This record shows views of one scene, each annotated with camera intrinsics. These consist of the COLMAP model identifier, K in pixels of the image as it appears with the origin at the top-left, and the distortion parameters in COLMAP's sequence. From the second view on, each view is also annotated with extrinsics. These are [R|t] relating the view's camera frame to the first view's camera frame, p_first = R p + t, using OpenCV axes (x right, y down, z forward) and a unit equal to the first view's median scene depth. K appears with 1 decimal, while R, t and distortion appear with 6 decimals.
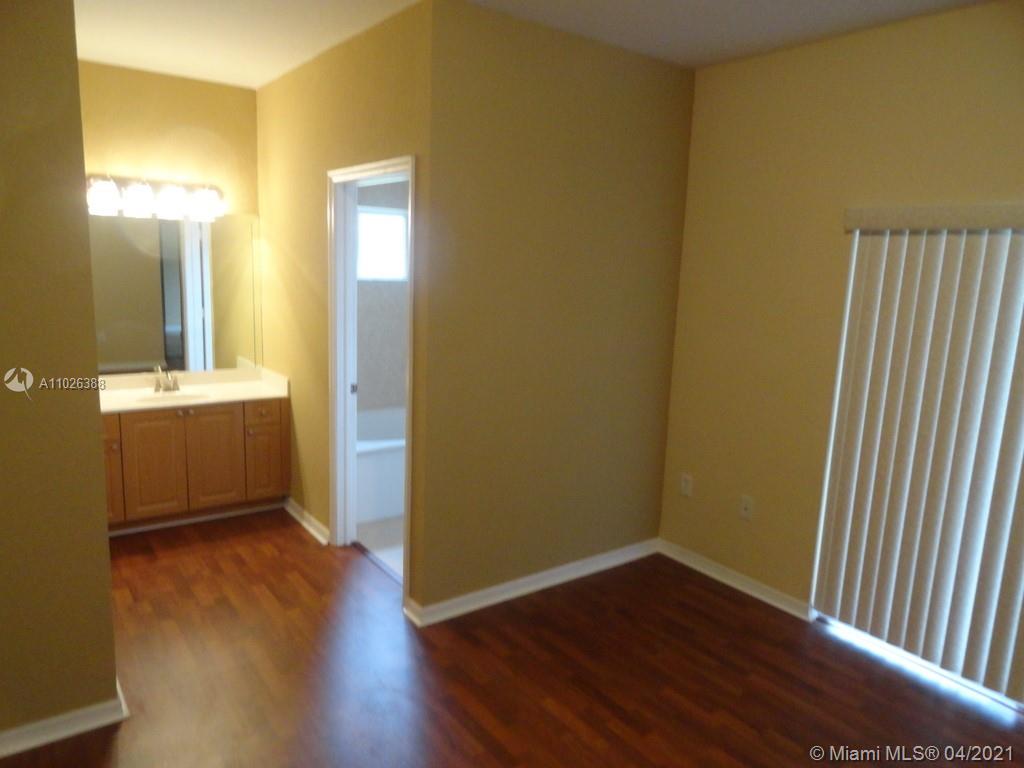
lens RADIAL K [[702.4, 0, 512.0], [0, 702.4, 384.0], [0, 0, 1]] dist [0.007621, 0.003205]
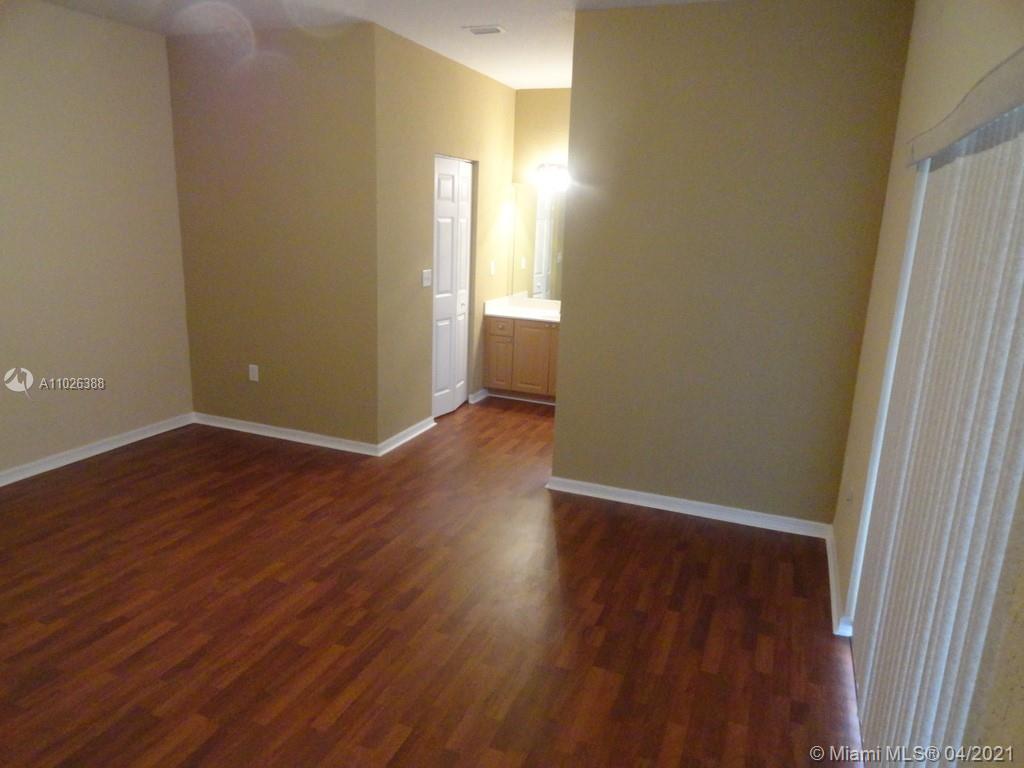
lens RADIAL K [[702.4, 0, 512.0], [0, 702.4, 384.0], [0, 0, 1]] dist [0.007621, 0.003205]
pose [[0.528519, 0.182608, -0.829049, 0.852597], [-0.164321, 0.980127, 0.111130, 0.011212], [0.832867, 0.077496, 0.548022, 0.182918]]
